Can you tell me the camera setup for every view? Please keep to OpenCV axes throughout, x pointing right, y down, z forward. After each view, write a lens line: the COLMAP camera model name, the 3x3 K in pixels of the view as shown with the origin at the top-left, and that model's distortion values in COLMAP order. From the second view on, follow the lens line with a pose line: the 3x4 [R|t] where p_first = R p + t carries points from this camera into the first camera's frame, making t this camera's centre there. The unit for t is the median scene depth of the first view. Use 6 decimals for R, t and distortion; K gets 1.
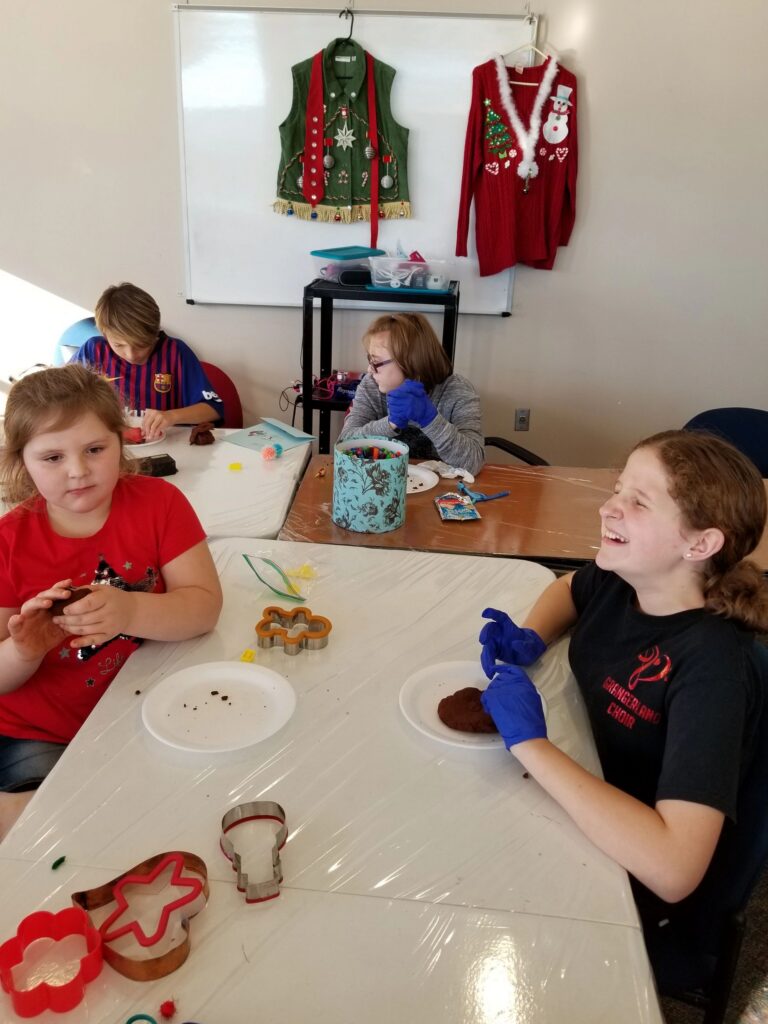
lens RADIAL K [[807.4, 0, 381.2], [0, 807.4, 486.6], [0, 0, 1]] dist [0.000042, -0.006527]
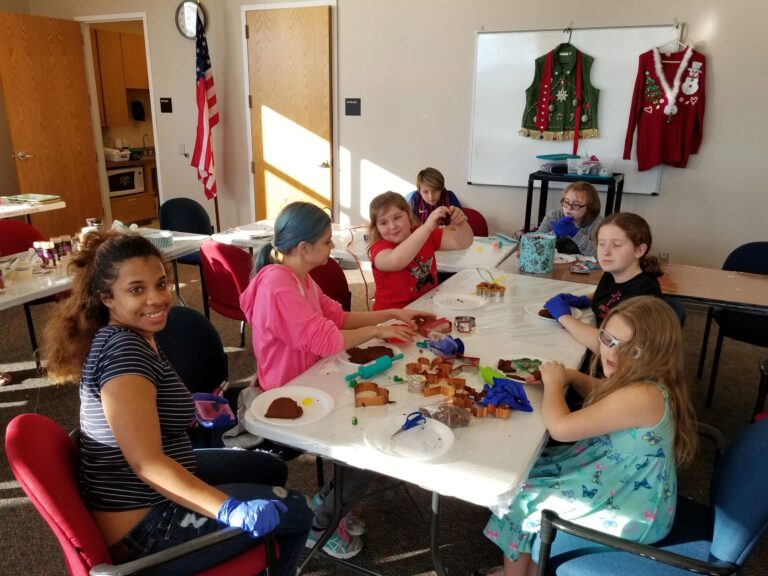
lens RADIAL K [[606.5, 0, 380.4], [0, 606.5, 286.8], [0, 0, 1]] dist [-0.006353, -0.001744]
pose [[0.927774, 0.081505, -0.364133, 0.109304], [-0.113818, 0.991162, -0.068141, 0.136860], [0.355361, 0.104664, 0.928851, -0.372157]]
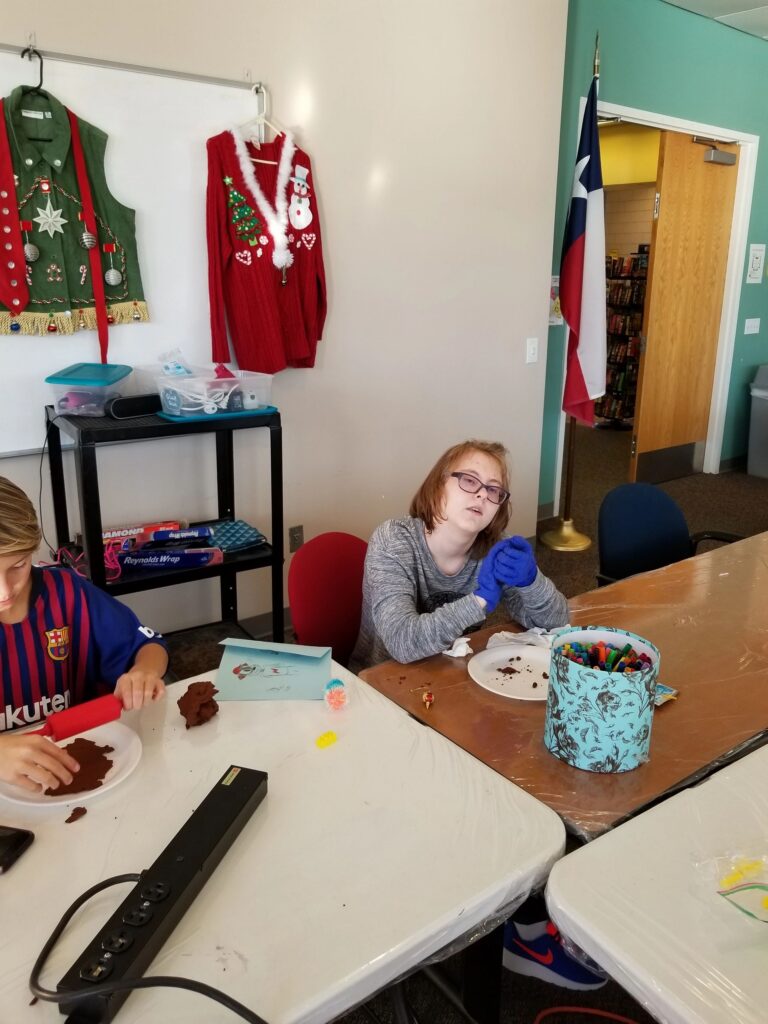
lens RADIAL K [[810.9, 0, 408.4], [0, 810.9, 488.1], [0, 0, 1]] dist [-0.001773, -0.011400]
pose [[0.755984, -0.194798, 0.624933, -0.307010], [0.247250, 0.968947, 0.002931, -0.125683], [-0.606098, 0.152298, 0.780673, 0.283599]]
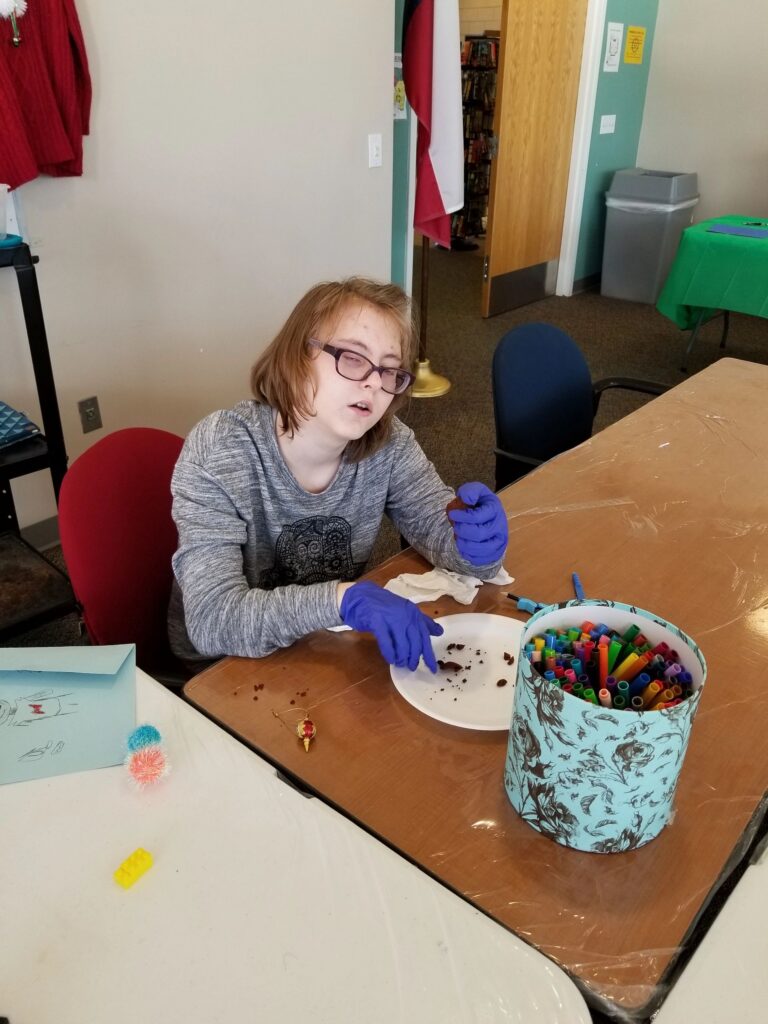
lens RADIAL K [[816.0, 0, 407.6], [0, 816.0, 500.3], [0, 0, 1]] dist [-0.013873, 0.004286]
pose [[0.599890, -0.391209, 0.697917, -0.187285], [0.286771, 0.919483, 0.268913, -0.142517], [-0.746923, 0.038824, 0.663776, 0.427798]]
